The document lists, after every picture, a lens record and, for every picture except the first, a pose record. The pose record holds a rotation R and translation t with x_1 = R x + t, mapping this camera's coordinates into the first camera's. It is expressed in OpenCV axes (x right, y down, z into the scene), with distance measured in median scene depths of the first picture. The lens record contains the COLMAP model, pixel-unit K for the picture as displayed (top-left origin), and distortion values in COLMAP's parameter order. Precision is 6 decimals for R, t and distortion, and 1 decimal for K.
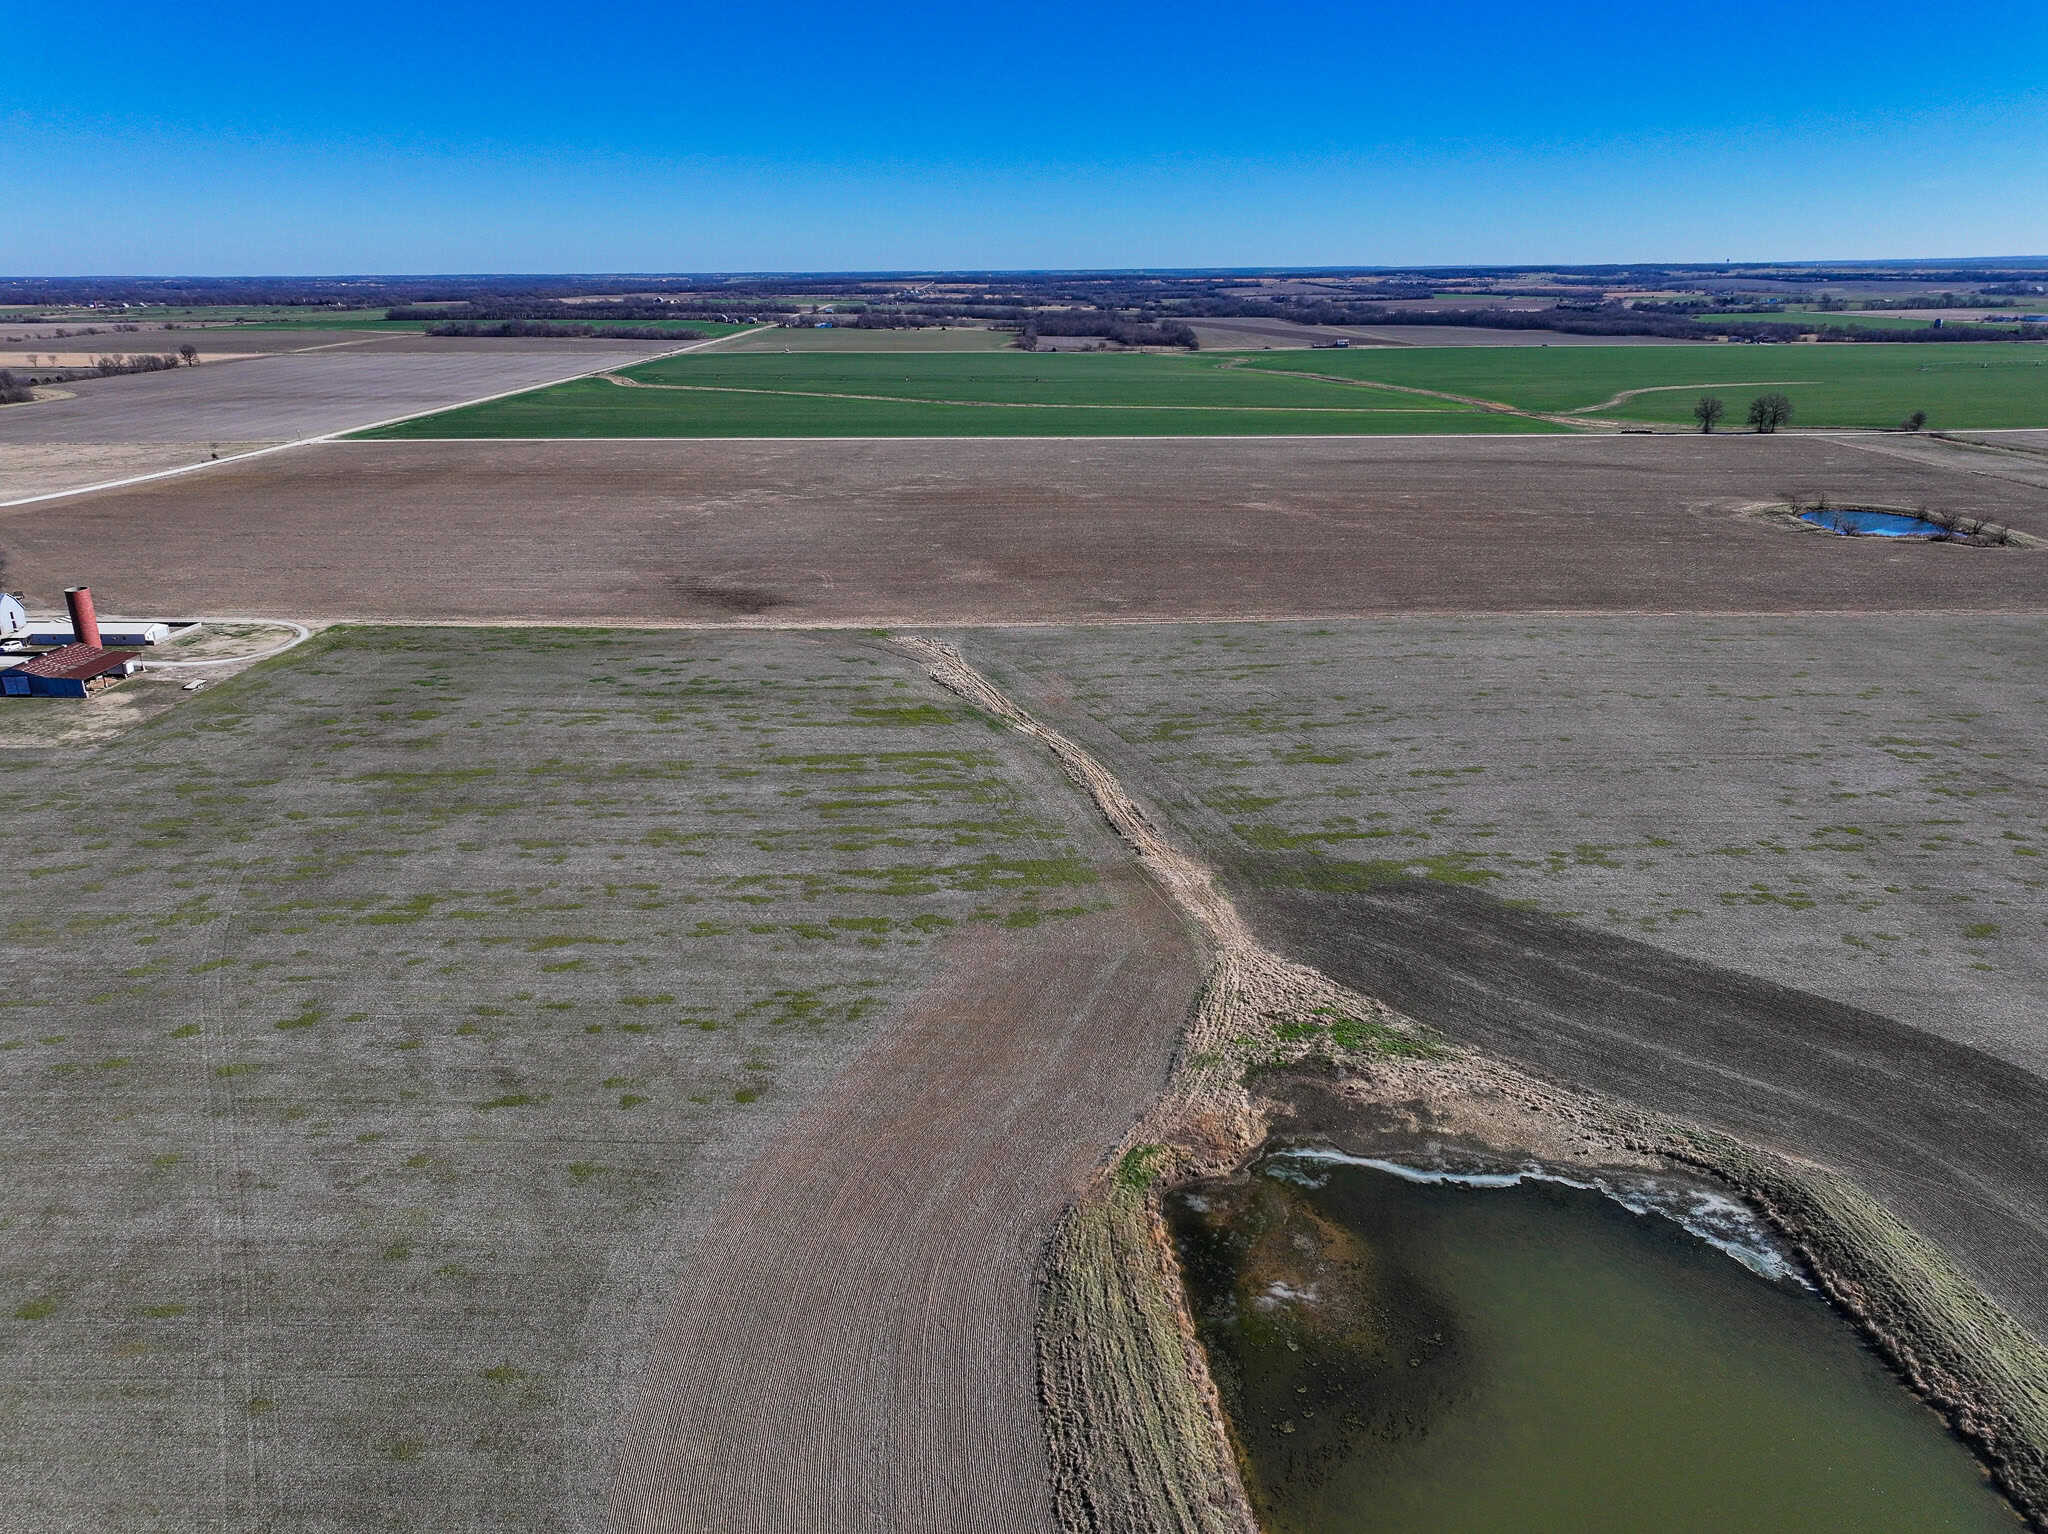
lens RADIAL K [[1432.6, 0, 1035.7], [0, 1432.6, 780.3], [0, 0, 1]] dist [-0.000069, 0.014822]
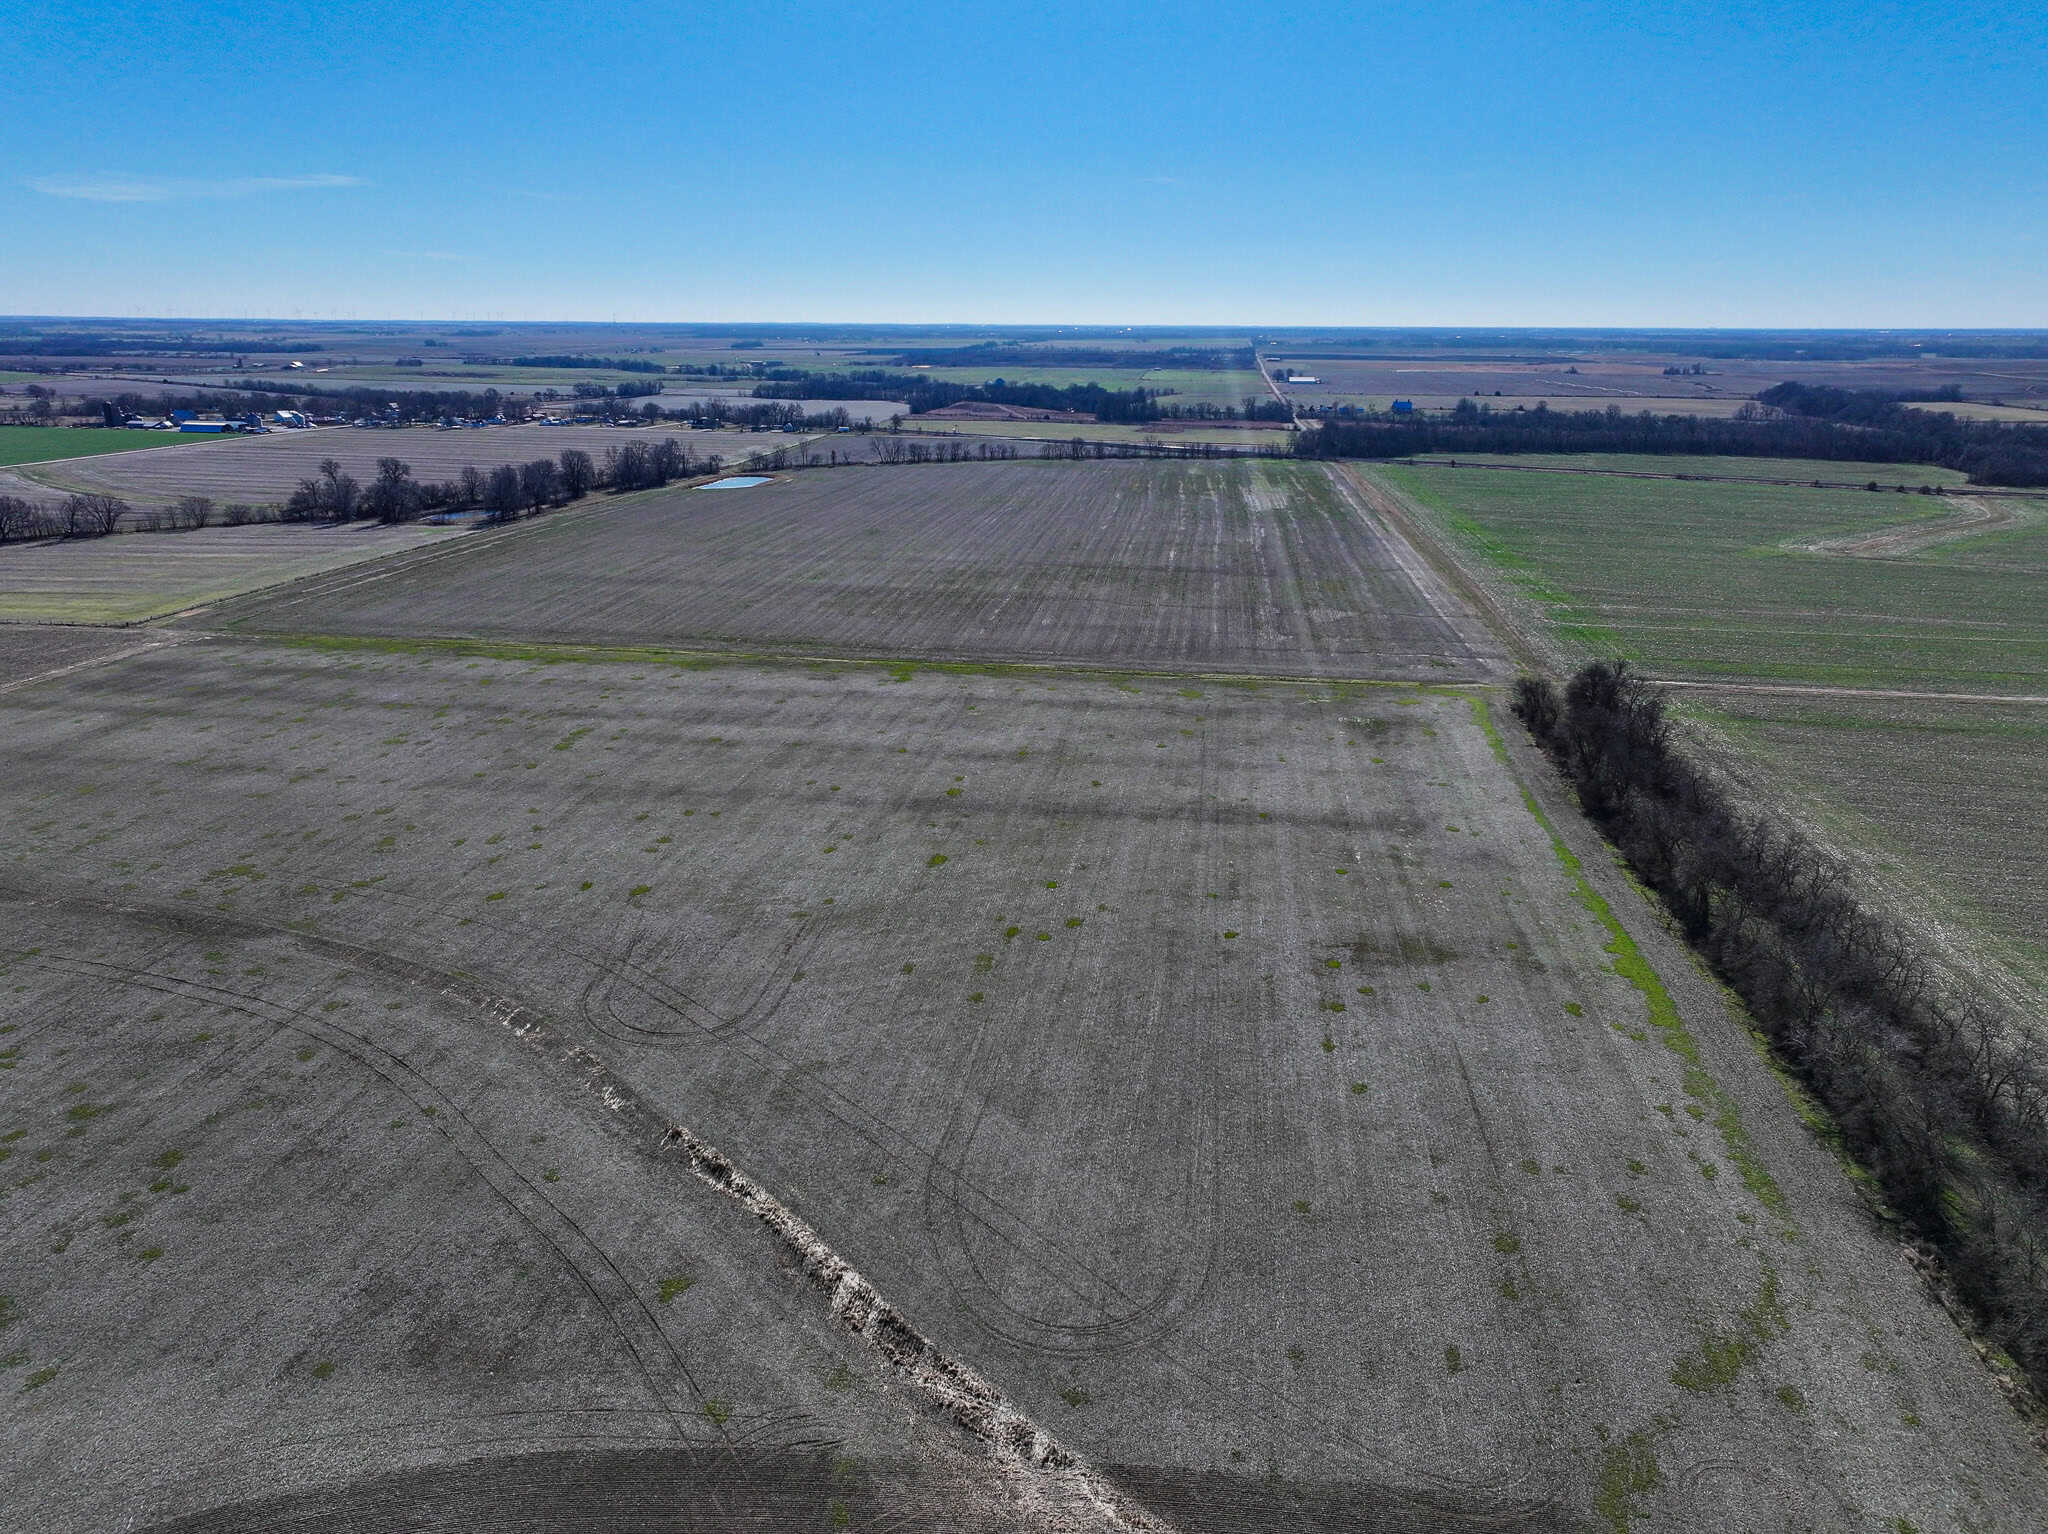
lens RADIAL K [[1432.6, 0, 1025.5], [0, 1432.6, 770.6], [0, 0, 1]] dist [-0.000069, 0.014822]
pose [[0.135208, -0.287002, 0.948340, 0.210161], [0.328158, 0.916081, 0.230452, -0.166019], [-0.934896, 0.280047, 0.218044, 0.437047]]
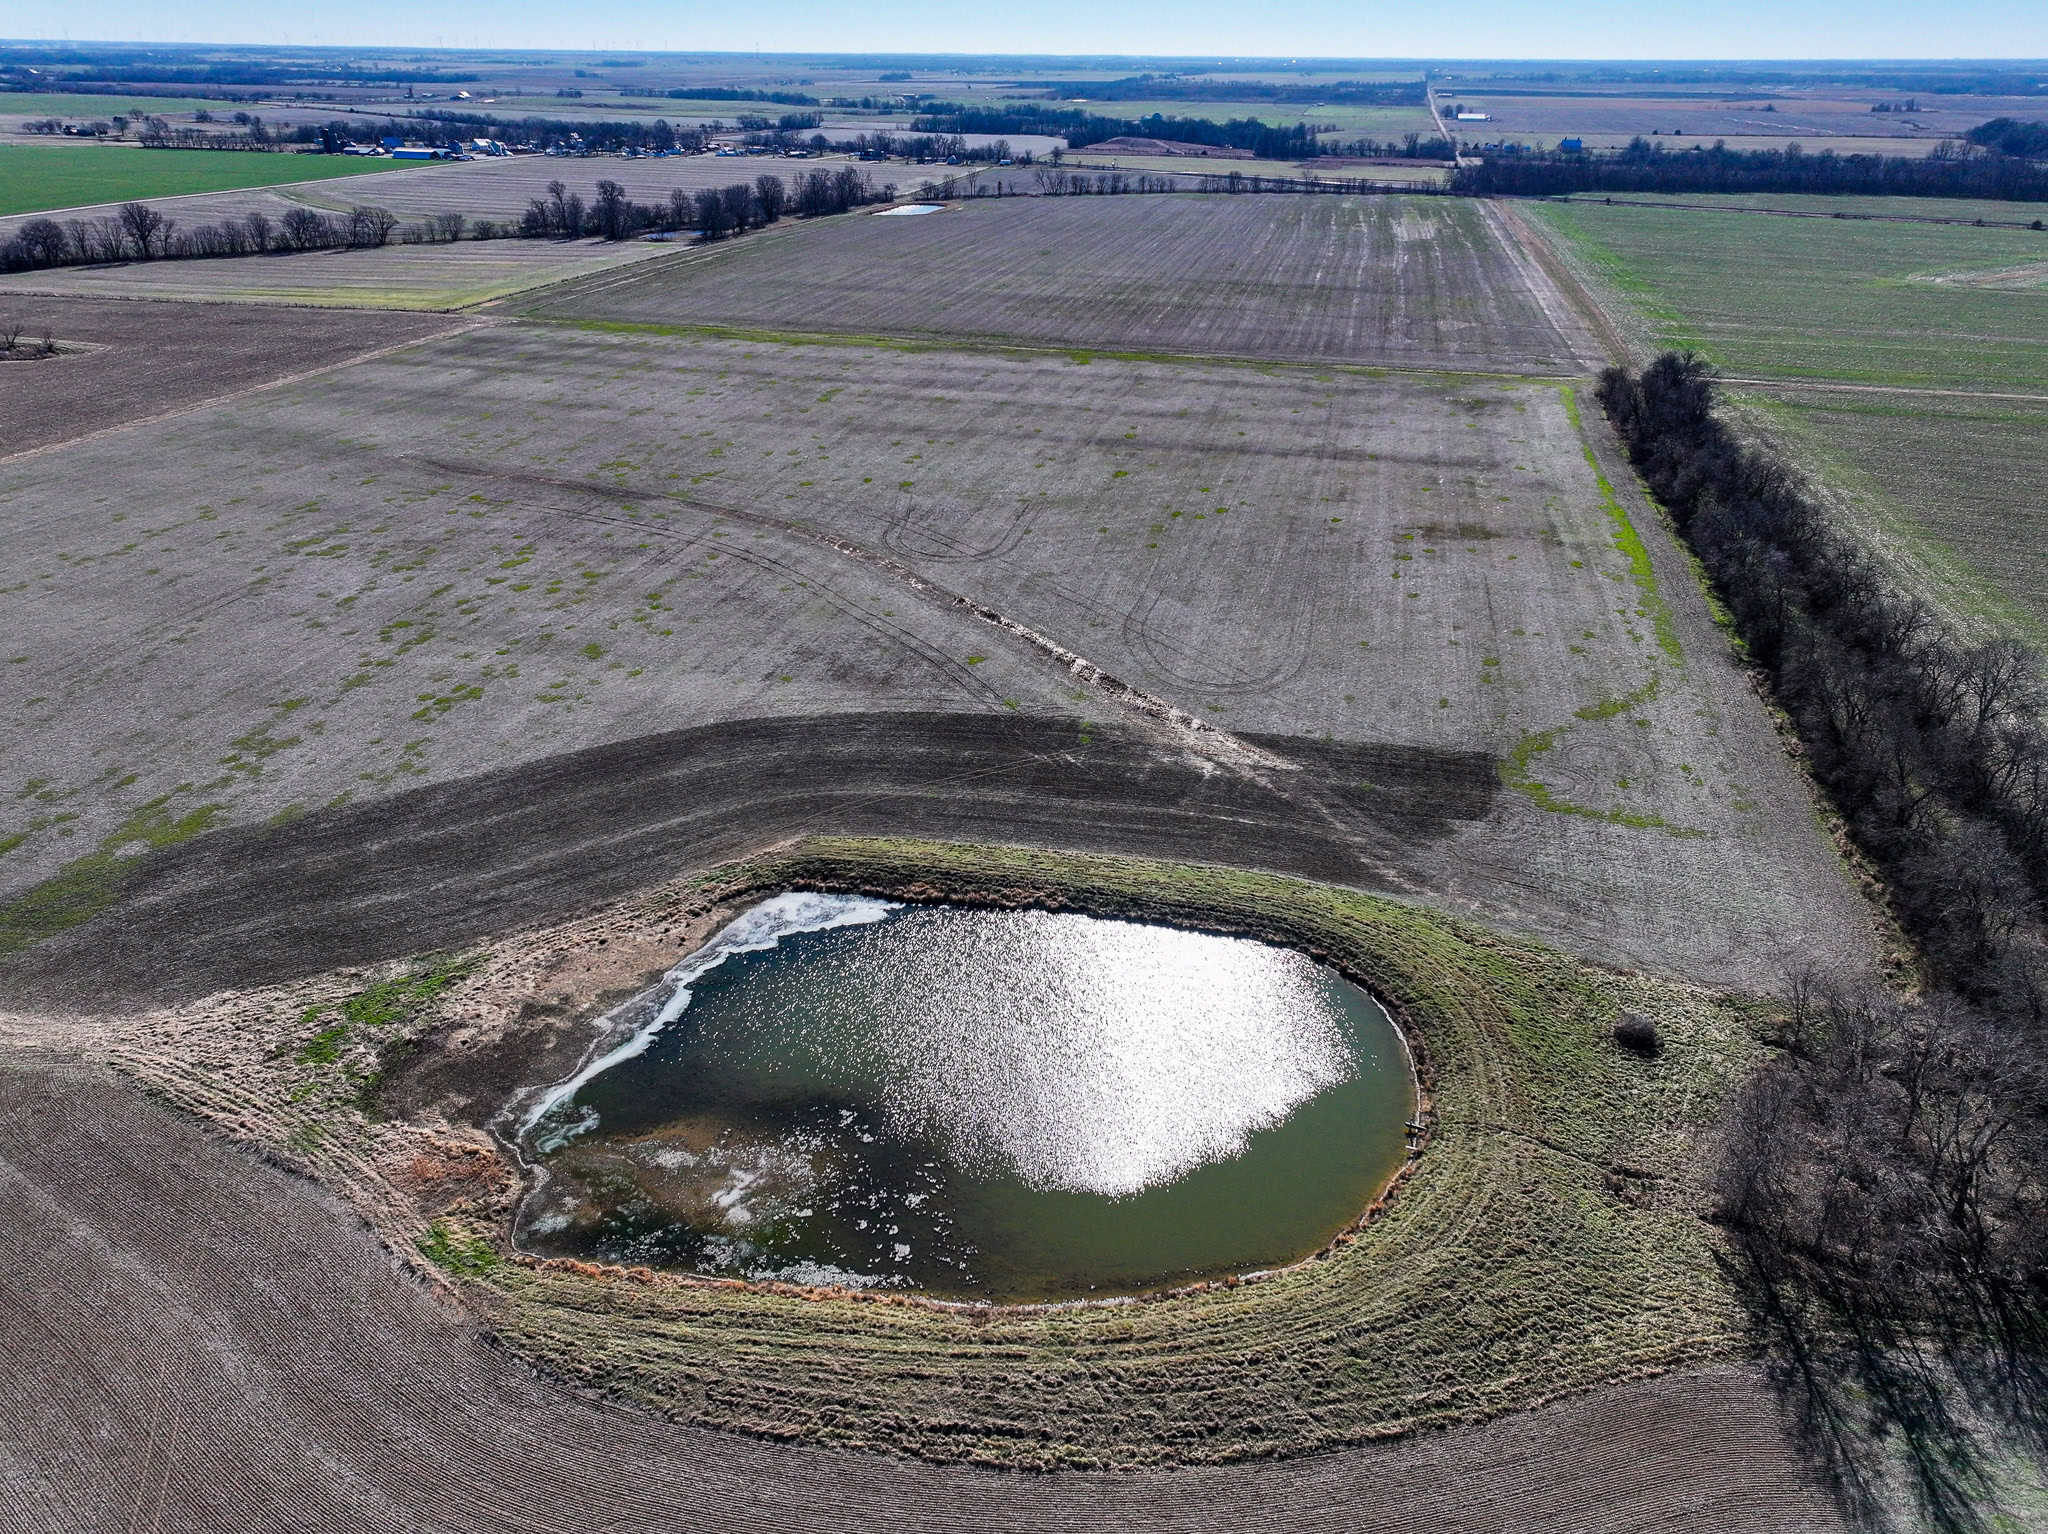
lens RADIAL K [[1432.6, 0, 1026.4], [0, 1432.6, 764.2], [0, 0, 1]] dist [-0.000069, 0.014822]
pose [[0.230671, -0.423382, 0.876092, -0.425904], [0.318911, 0.883537, 0.343012, -0.134208], [-0.919286, 0.200272, 0.338828, 0.394002]]
